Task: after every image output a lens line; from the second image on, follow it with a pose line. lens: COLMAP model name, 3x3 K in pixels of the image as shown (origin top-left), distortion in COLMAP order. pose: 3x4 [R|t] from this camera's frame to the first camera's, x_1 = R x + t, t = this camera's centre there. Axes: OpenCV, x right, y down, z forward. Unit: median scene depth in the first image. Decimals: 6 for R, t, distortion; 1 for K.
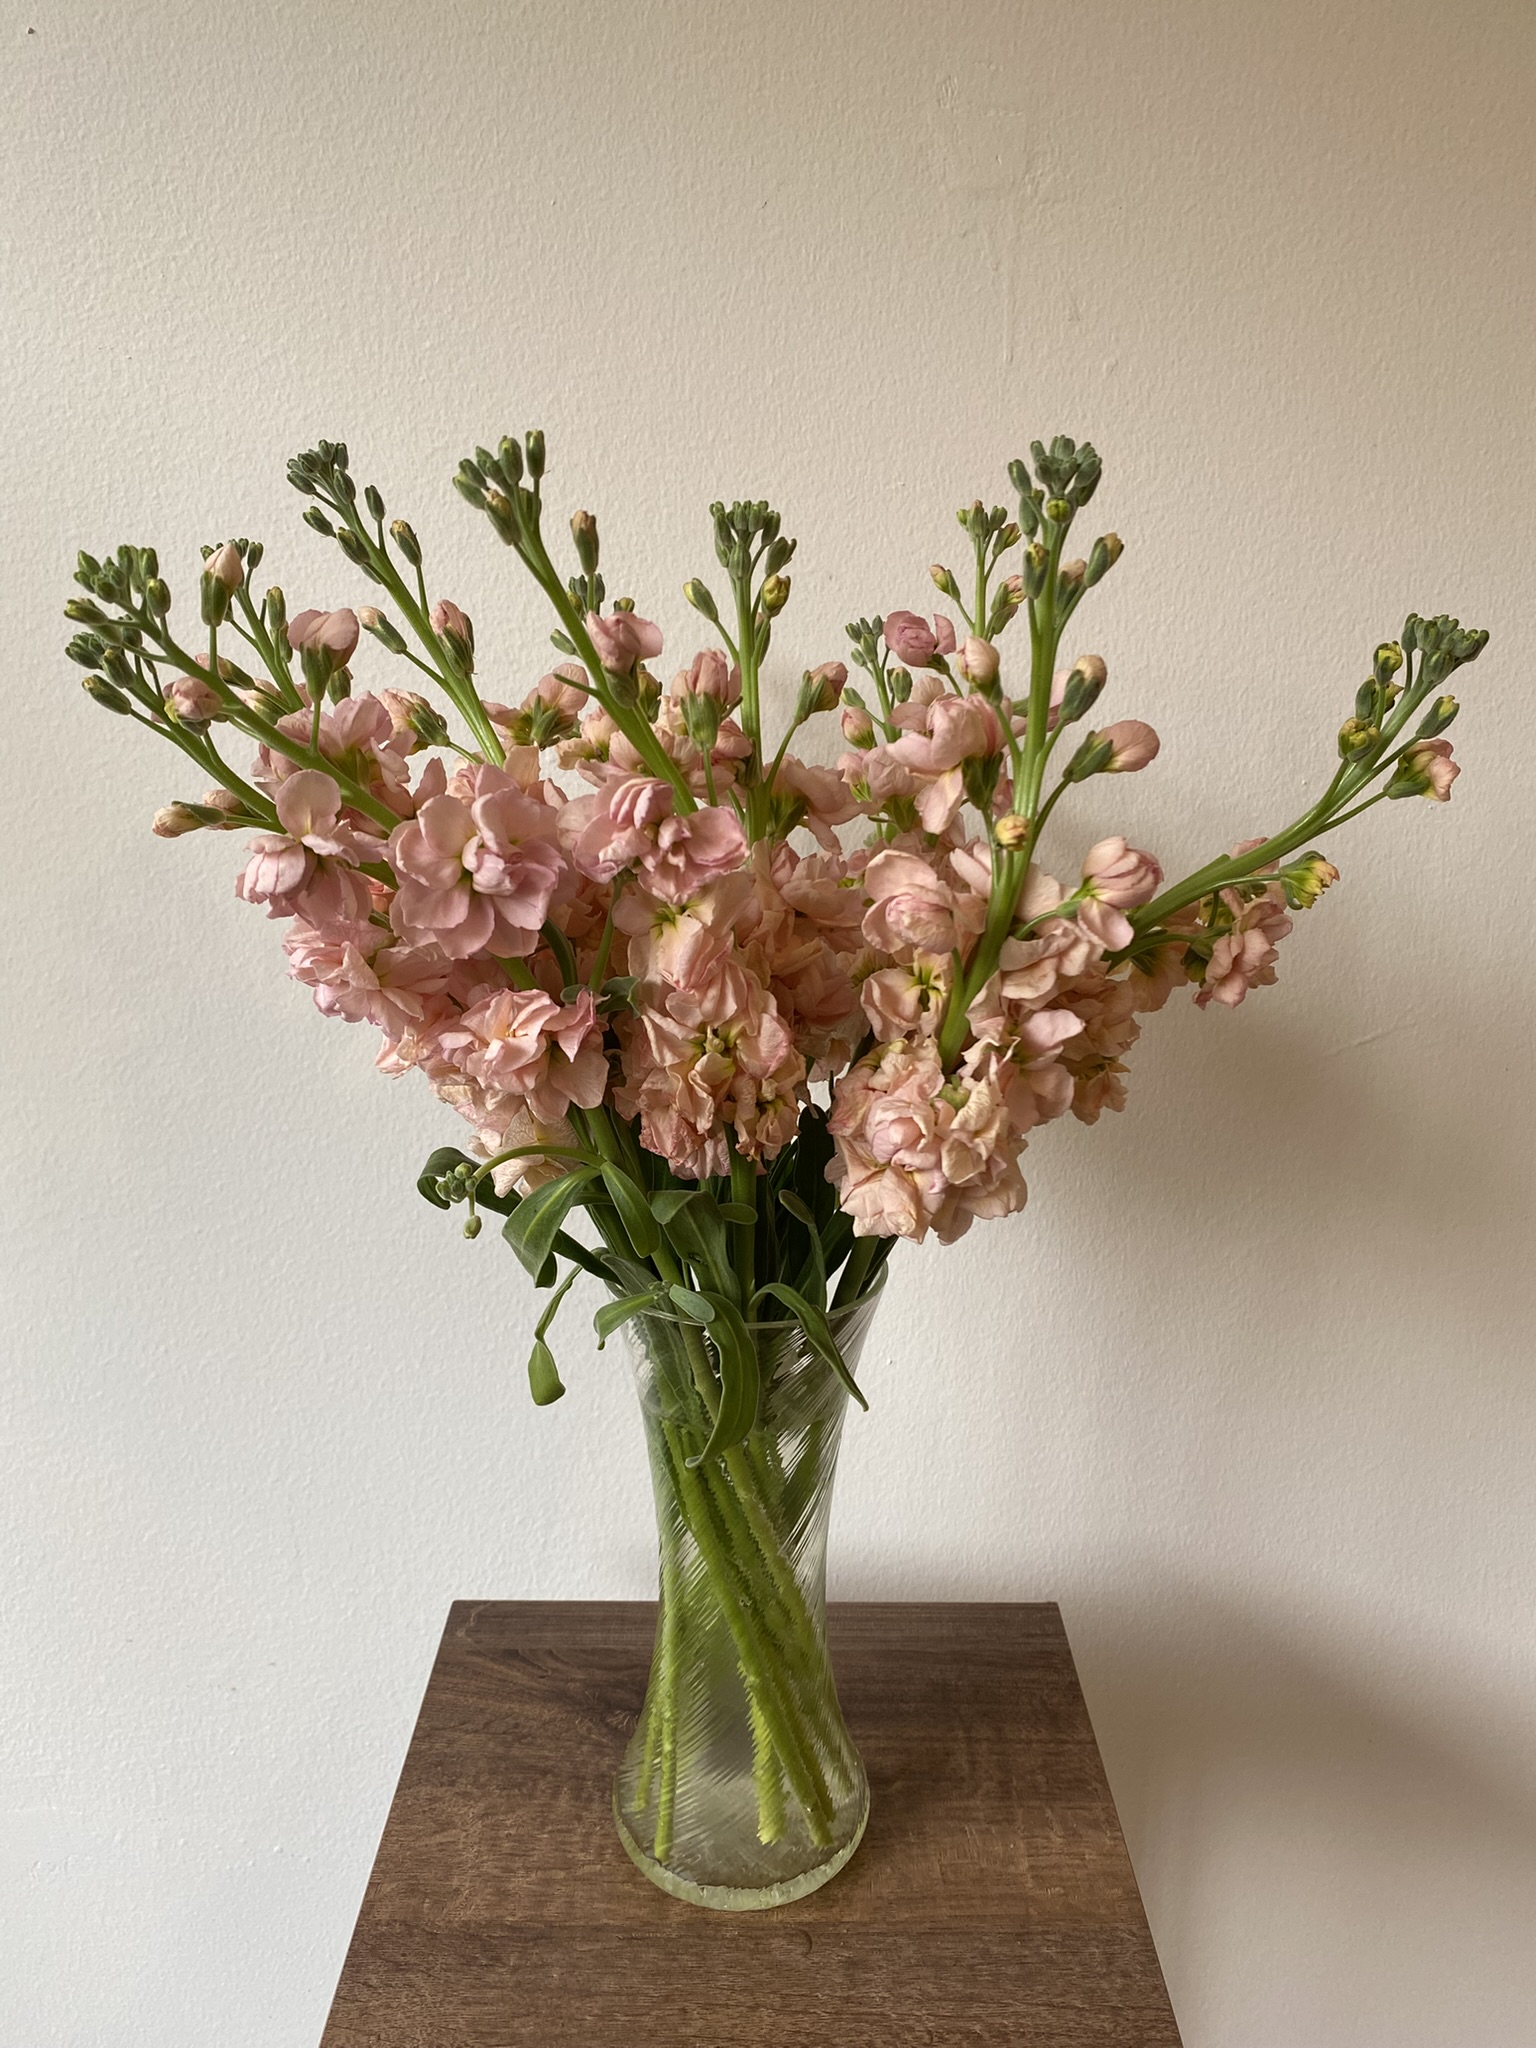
lens RADIAL K [[1579.6, 0, 758.5], [0, 1579.6, 1017.2], [0, 0, 1]] dist [0.002203, -0.005189]
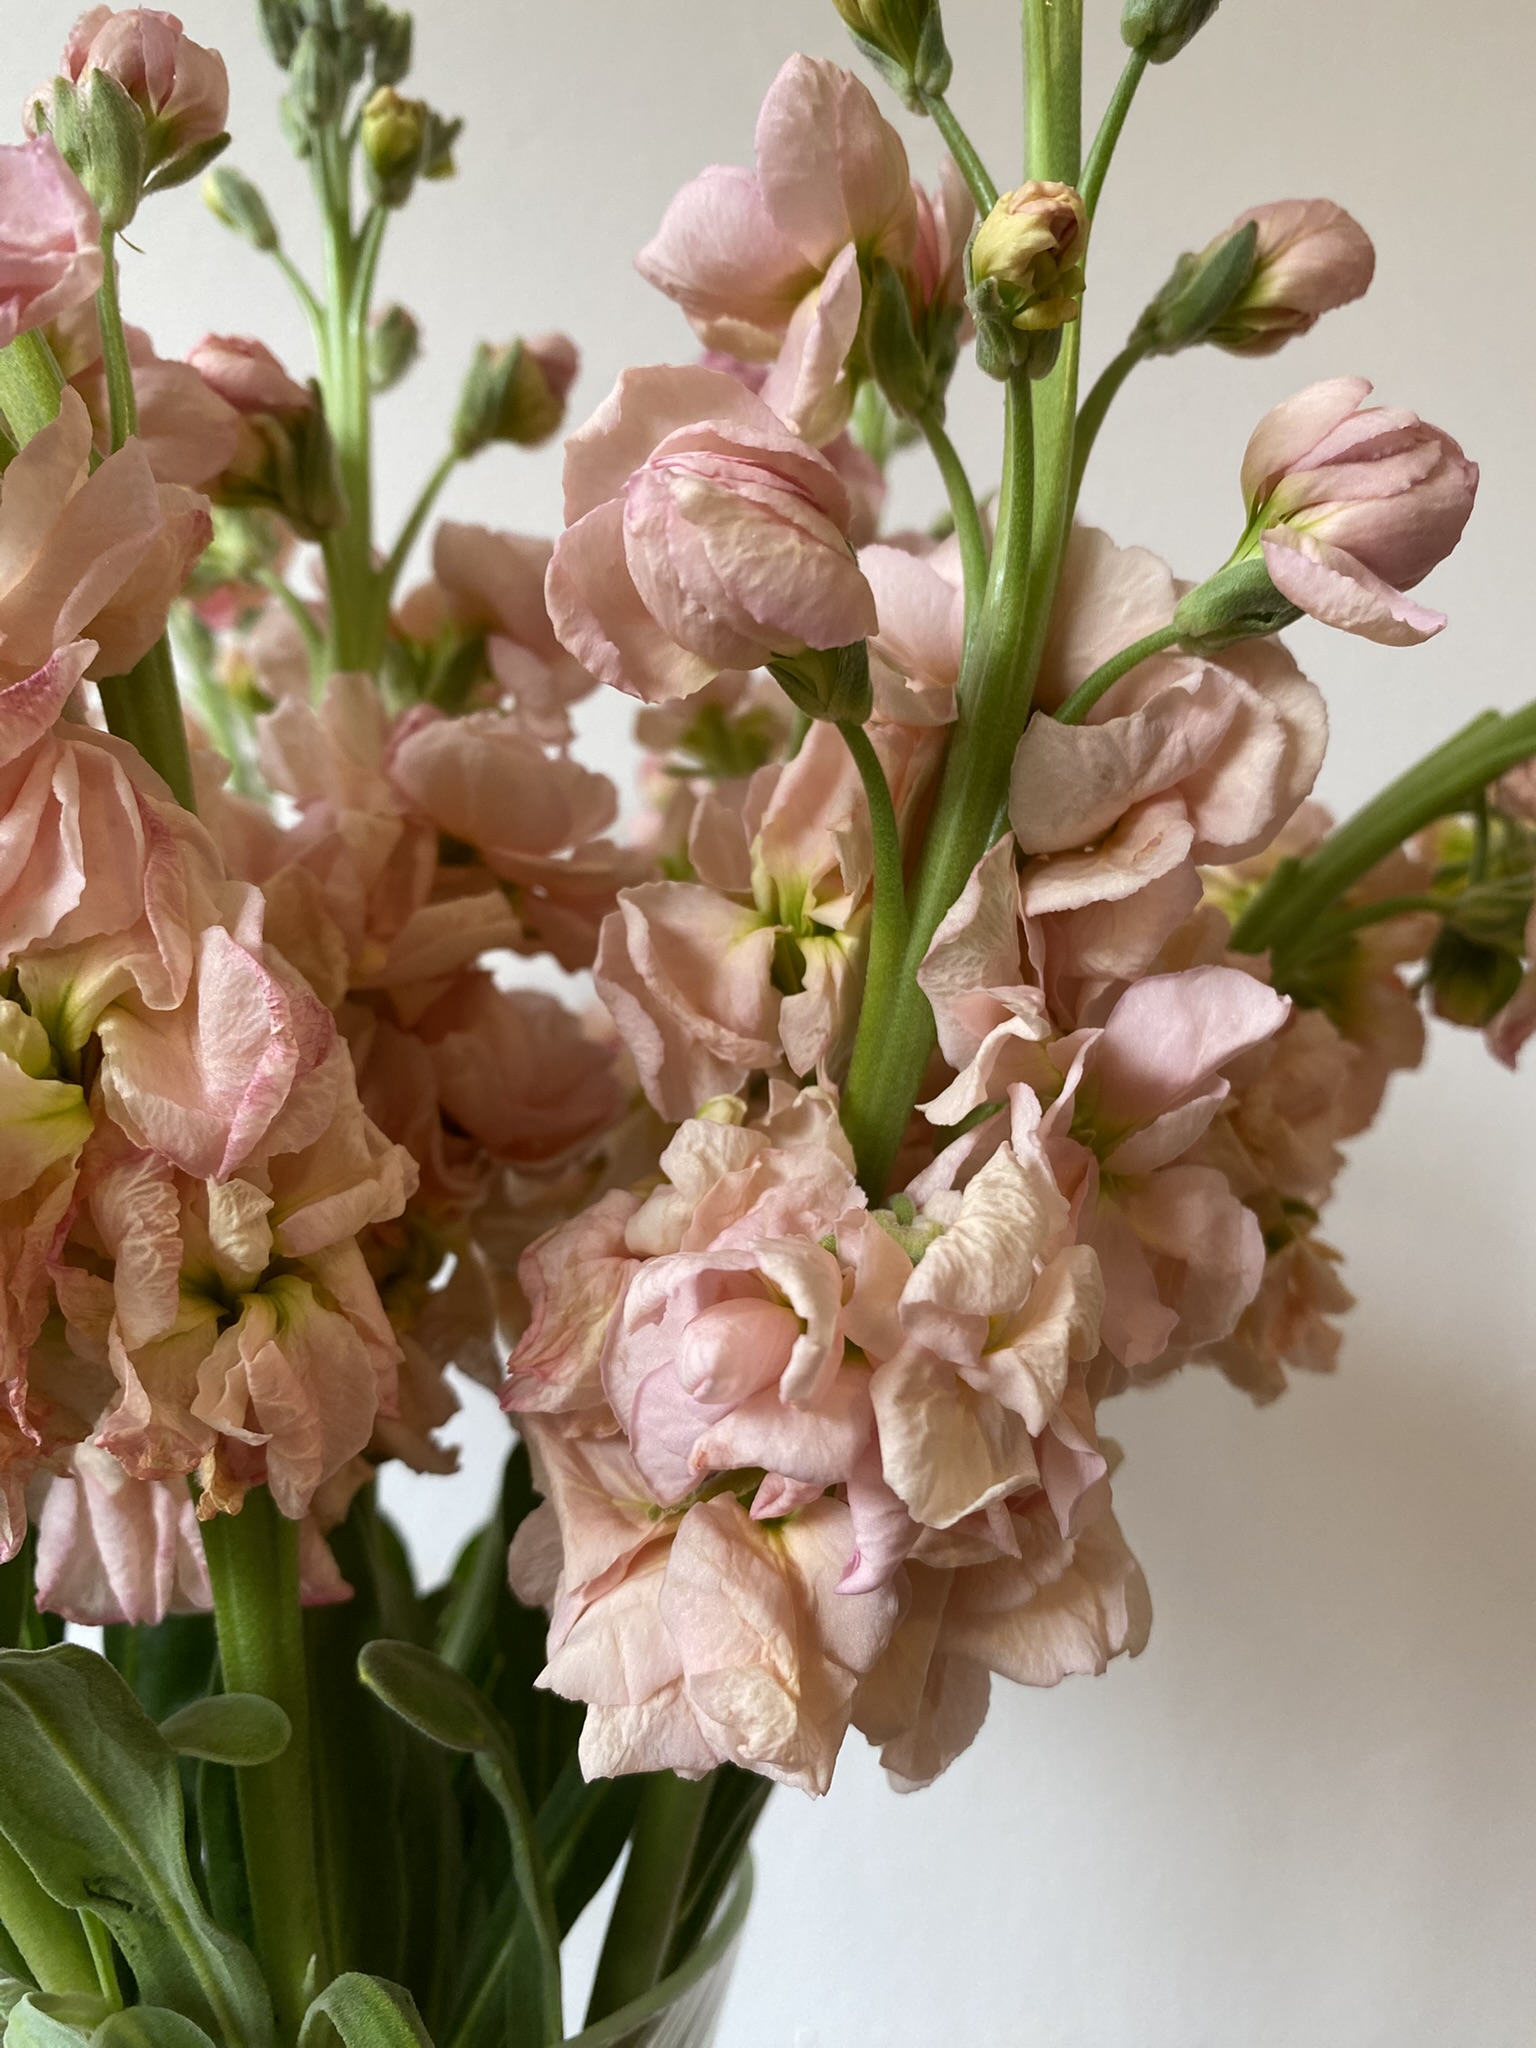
lens RADIAL K [[1495.8, 0, 825.8], [0, 1495.8, 1056.3], [0, 0, 1]] dist [-0.019981, -0.006734]
pose [[0.994035, -0.031808, 0.104323, 0.080515], [0.063094, 0.947933, -0.312157, 0.103353], [-0.088962, 0.316877, 0.944285, 0.720129]]
